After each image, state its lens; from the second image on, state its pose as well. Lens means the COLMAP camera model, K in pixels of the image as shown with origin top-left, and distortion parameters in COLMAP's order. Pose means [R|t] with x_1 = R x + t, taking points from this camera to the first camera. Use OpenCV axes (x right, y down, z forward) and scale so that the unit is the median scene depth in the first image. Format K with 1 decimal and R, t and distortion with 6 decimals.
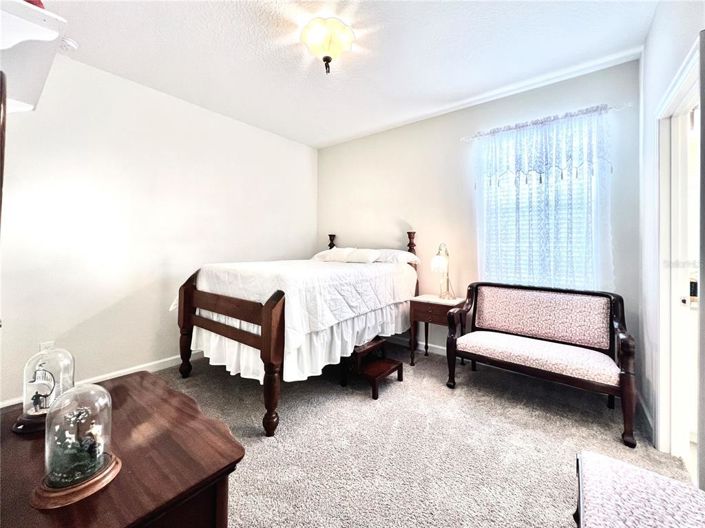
lens RADIAL K [[284.3, 0, 352.7], [0, 284.3, 244.0], [0, 0, 1]] dist [0.000085, 0.000013]
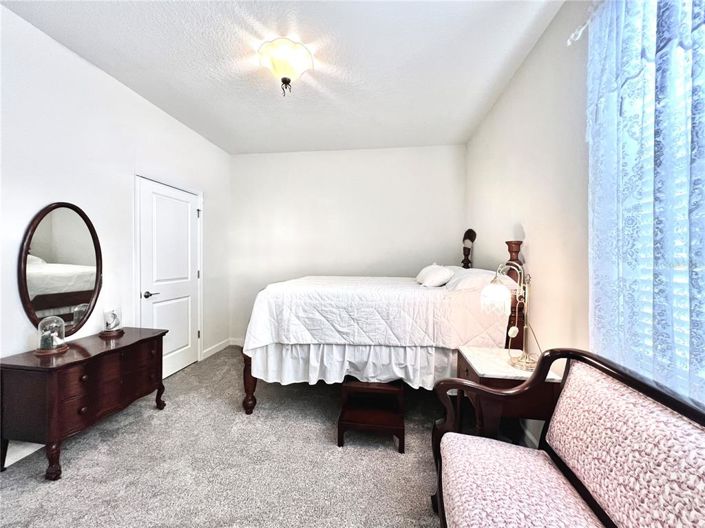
lens RADIAL K [[282.9, 0, 352.5], [0, 282.9, 264.0], [0, 0, 1]] dist [0.000311, 0.000057]
pose [[0.510042, 0.013435, -0.860045, 0.757894], [0.006322, 0.999792, 0.019367, -0.009806], [0.860126, -0.015316, 0.509851, 0.564320]]
